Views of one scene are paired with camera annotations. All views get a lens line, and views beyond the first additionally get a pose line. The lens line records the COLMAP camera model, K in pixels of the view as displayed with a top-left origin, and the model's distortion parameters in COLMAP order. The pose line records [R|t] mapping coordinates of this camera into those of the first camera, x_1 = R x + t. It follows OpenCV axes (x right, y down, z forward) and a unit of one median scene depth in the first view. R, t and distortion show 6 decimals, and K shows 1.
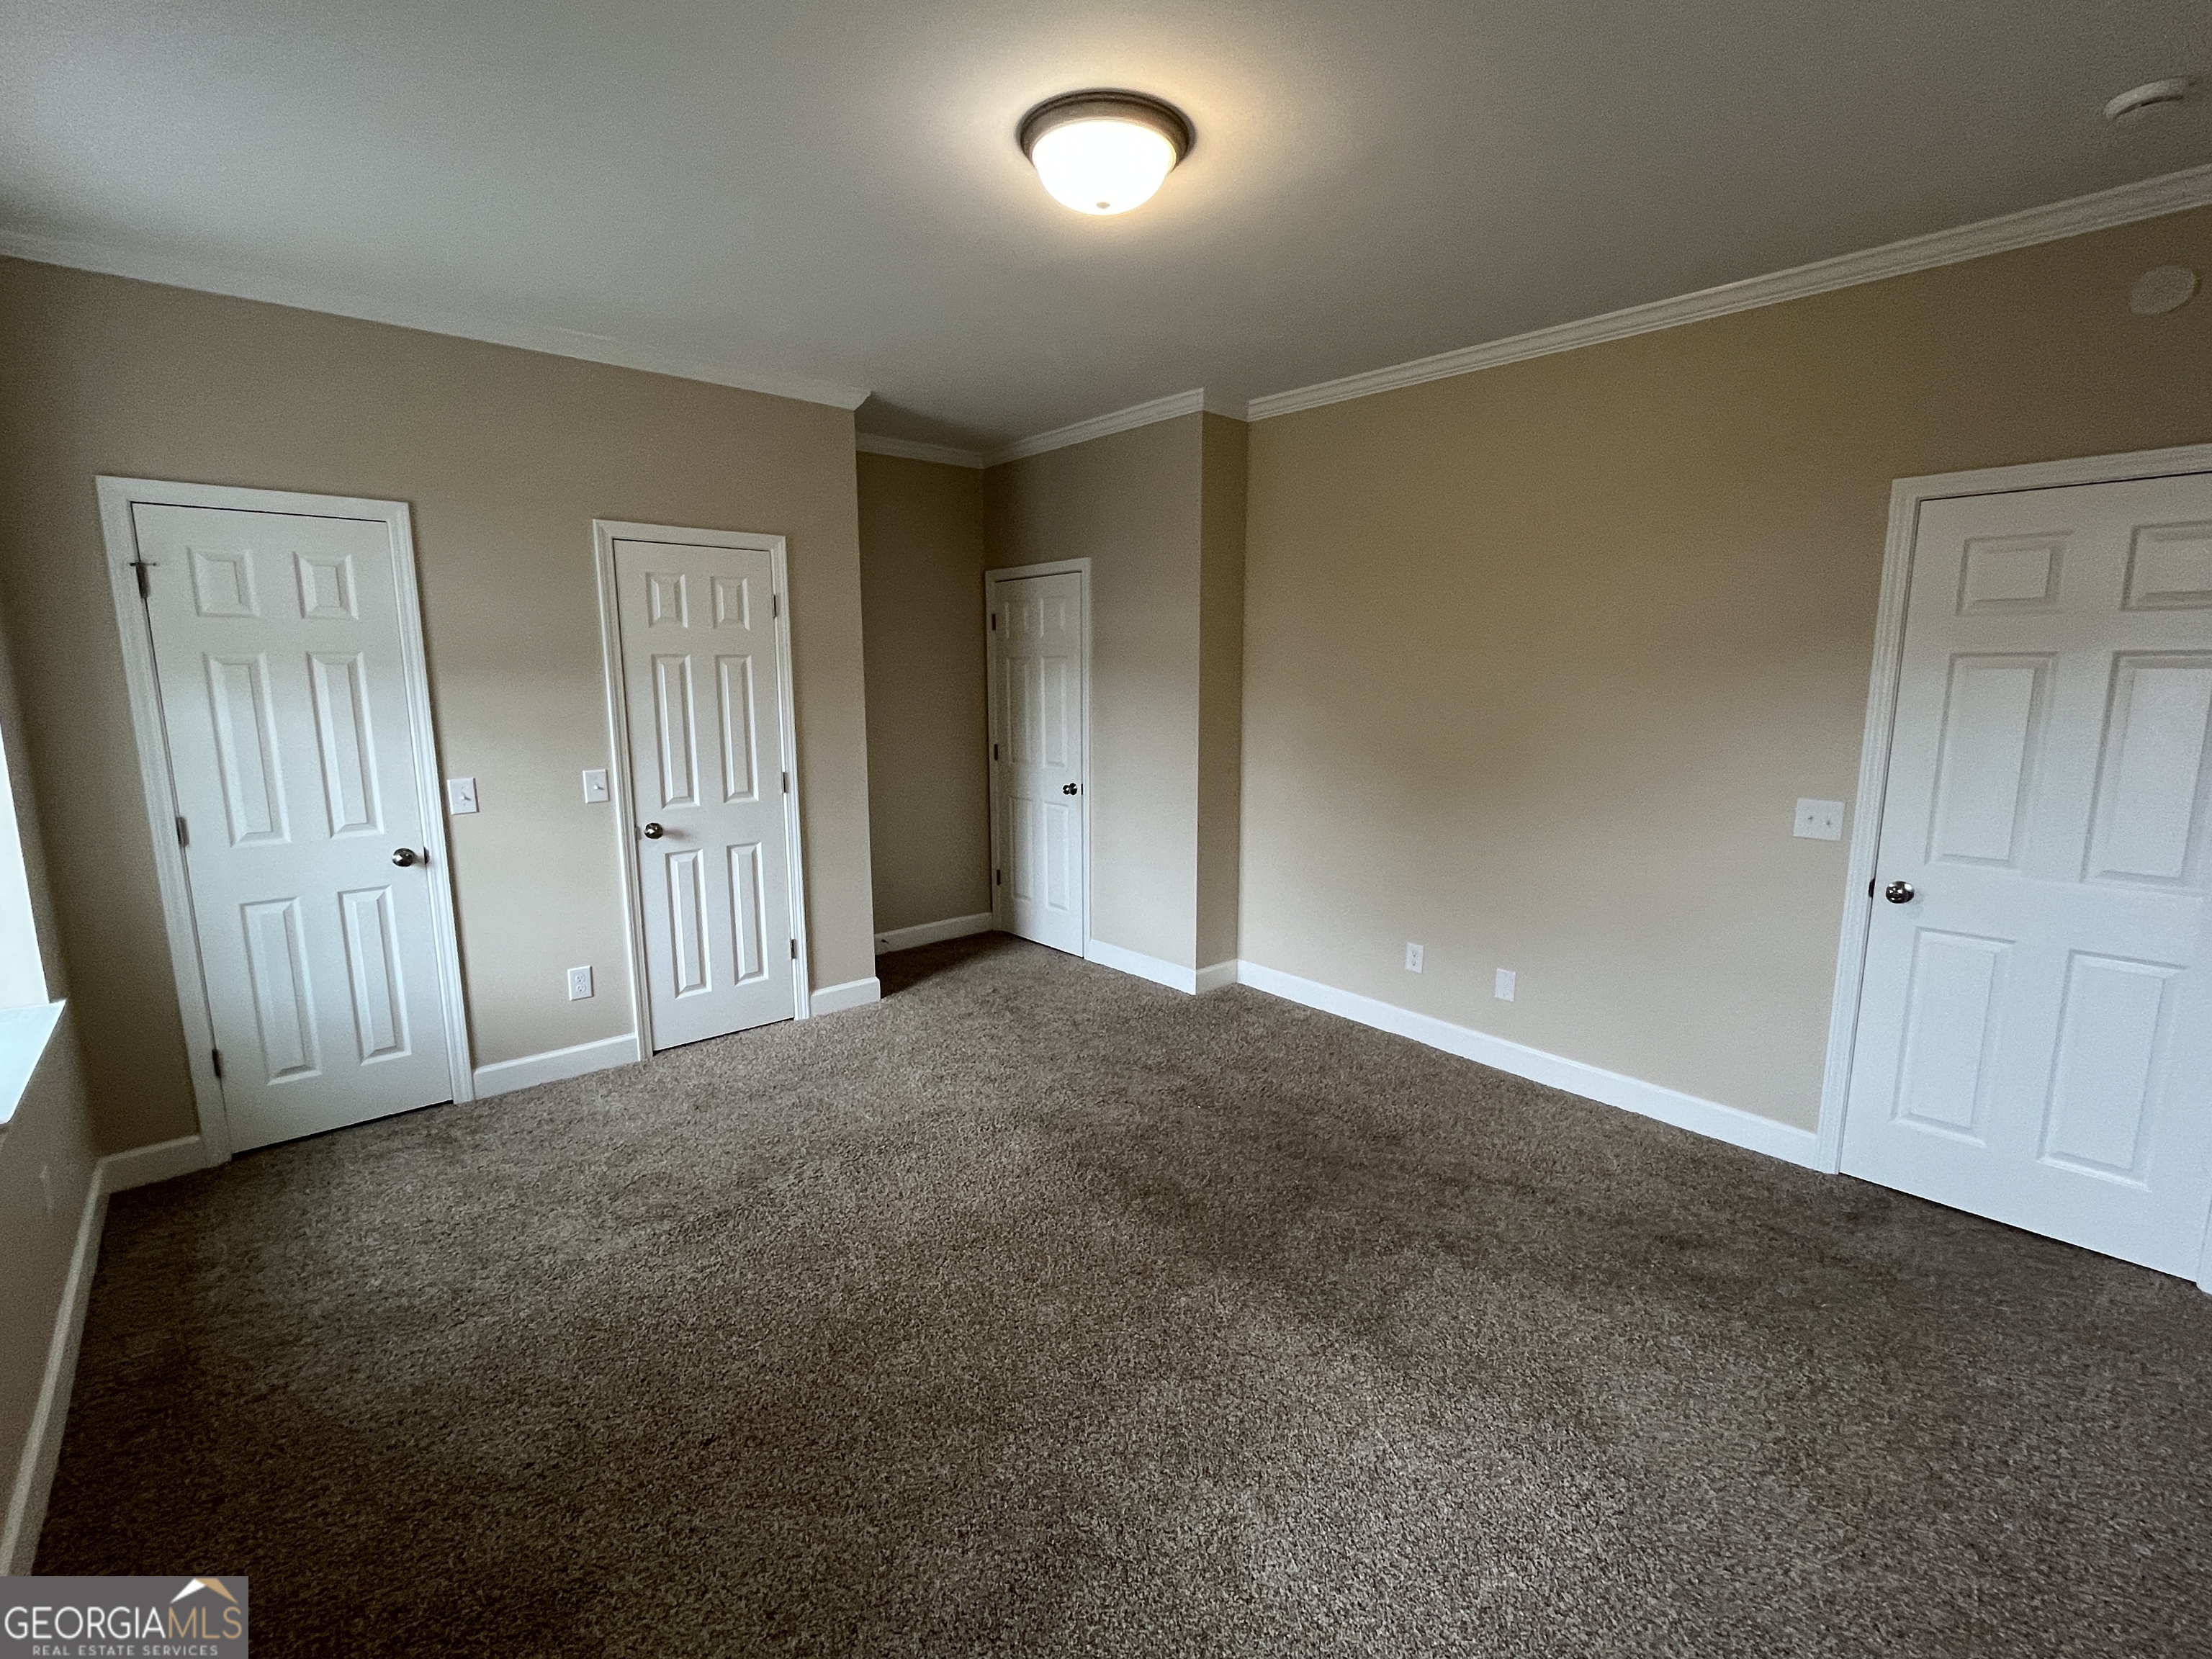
lens RADIAL K [[983.4, 0, 1099.7], [0, 983.4, 826.9], [0, 0, 1]] dist [-0.000670, -0.000161]
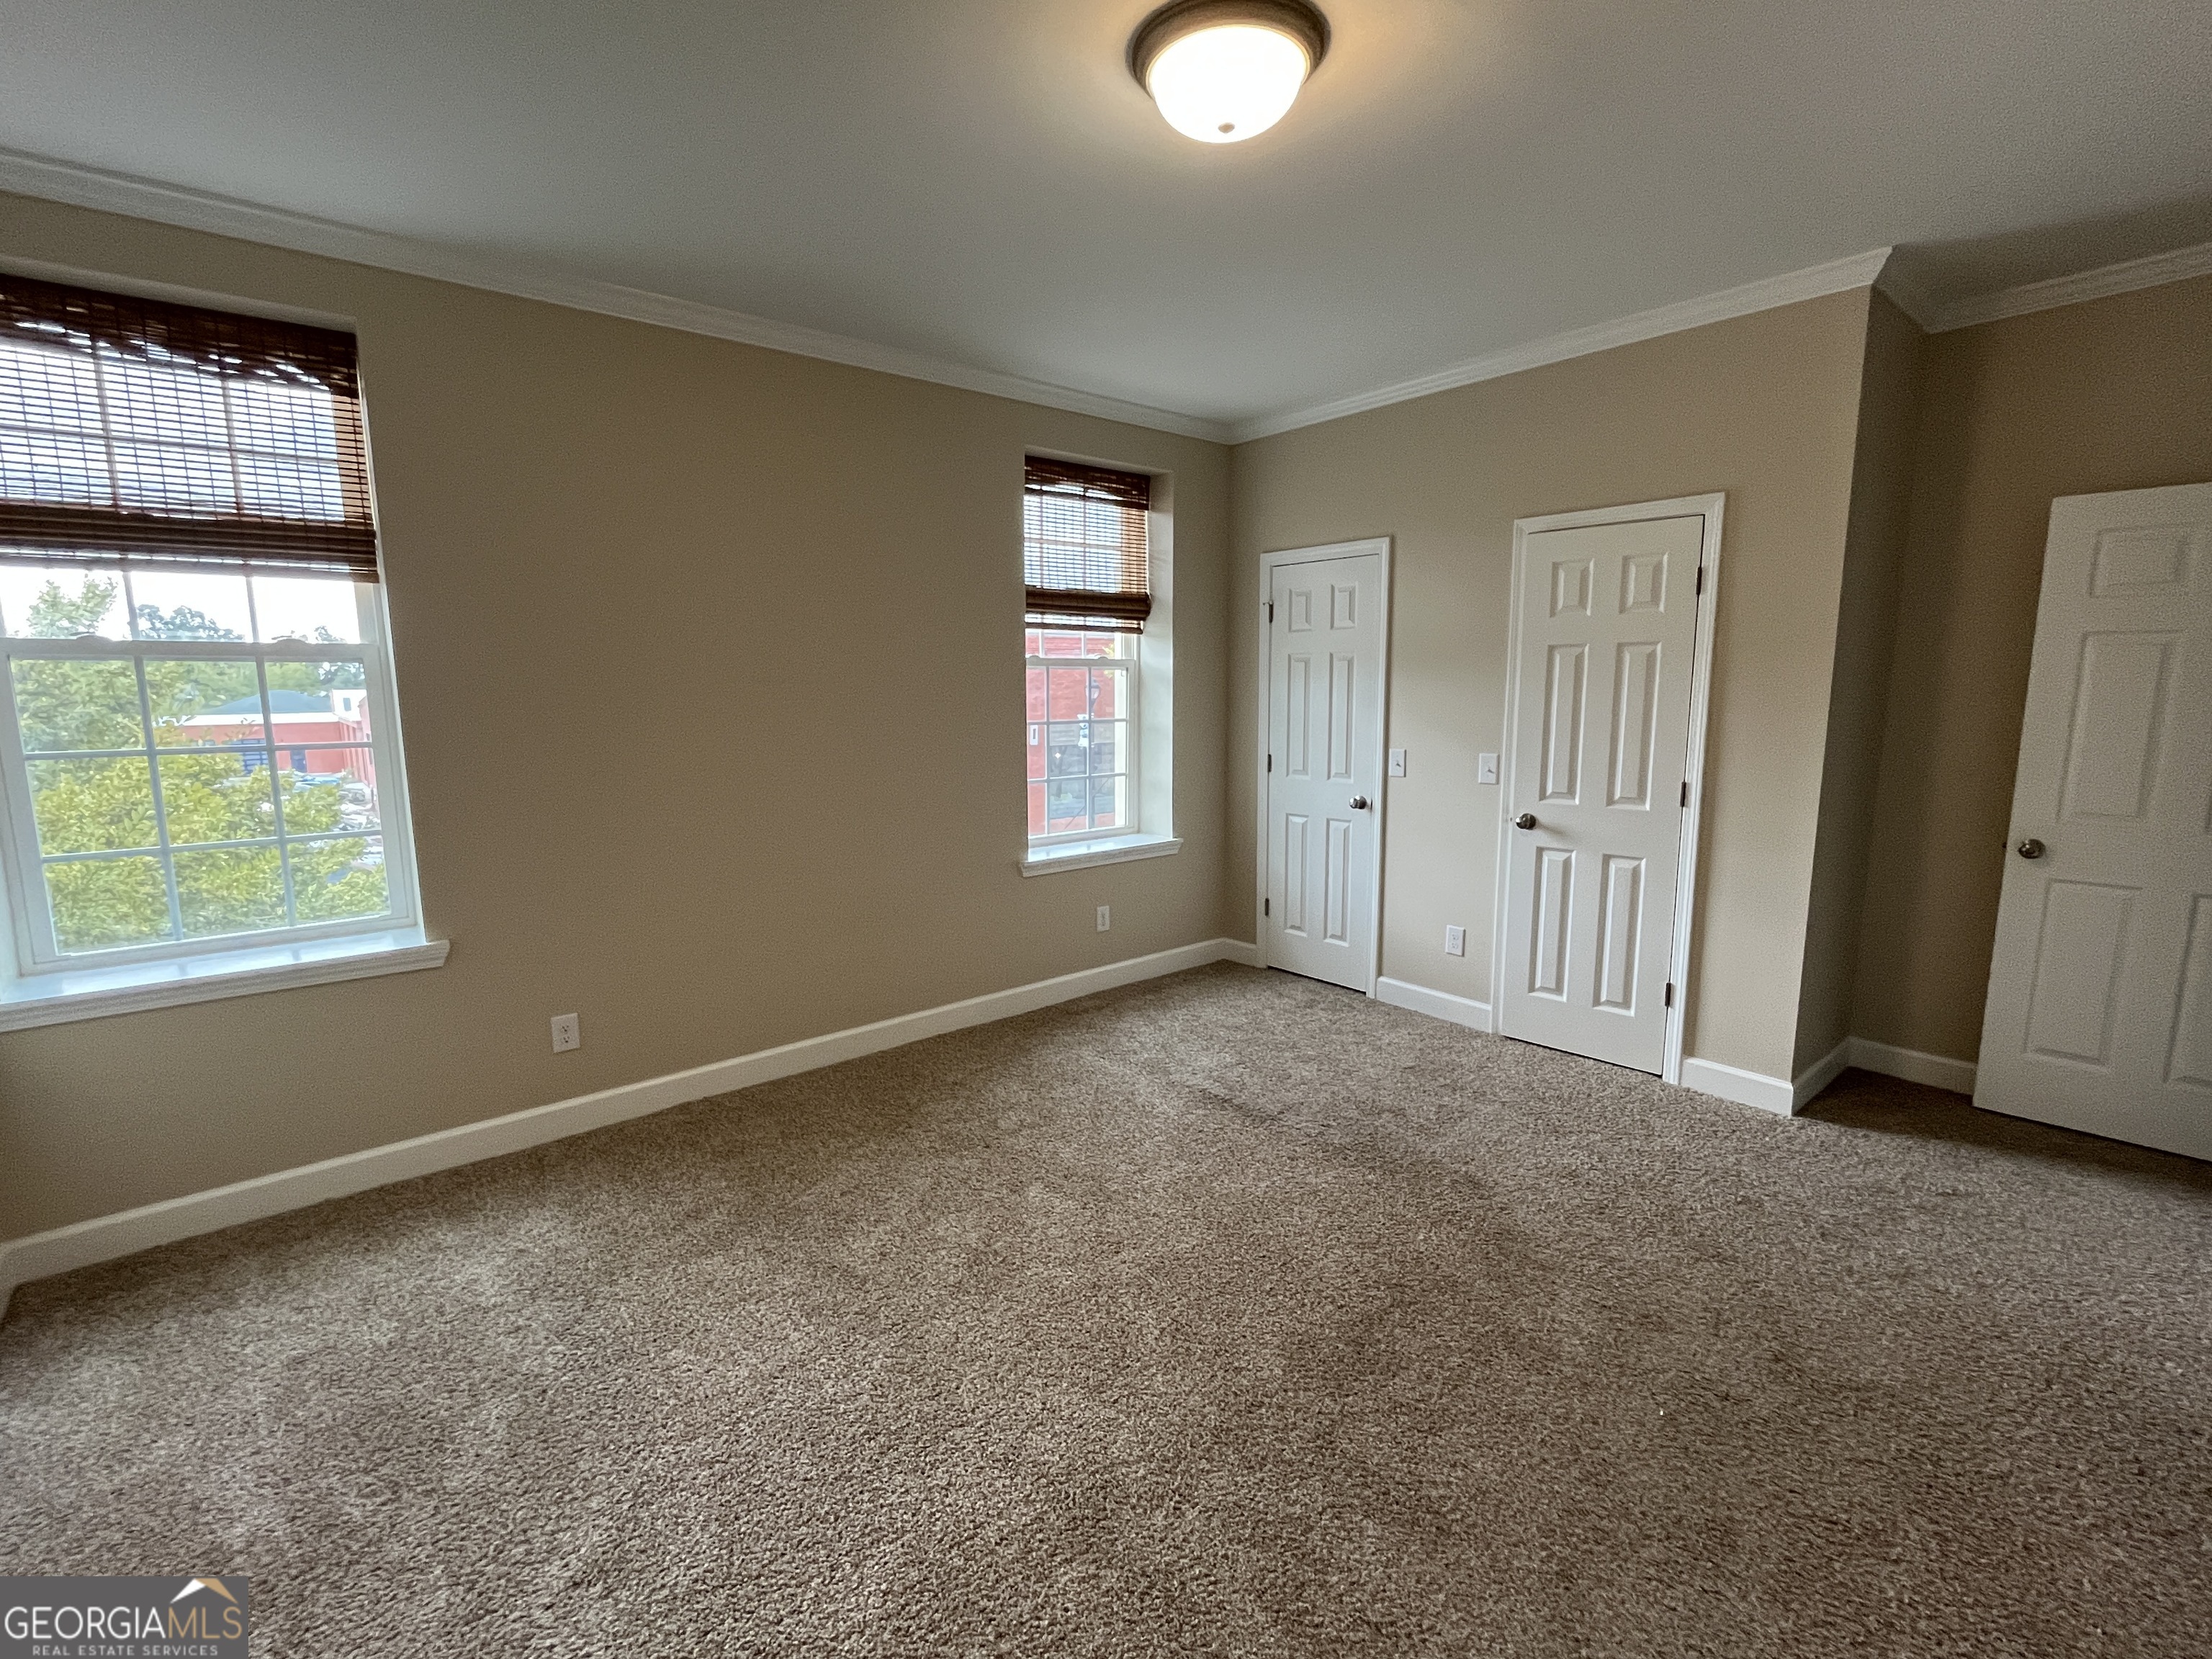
lens RADIAL K [[983.4, 0, 1099.7], [0, 983.4, 826.9], [0, 0, 1]] dist [-0.000670, -0.000161]
pose [[-0.018644, 0.151178, -0.988331, 0.603277], [-0.153484, 0.976353, 0.152241, -0.081704], [0.987975, 0.154531, 0.005000, 0.602936]]
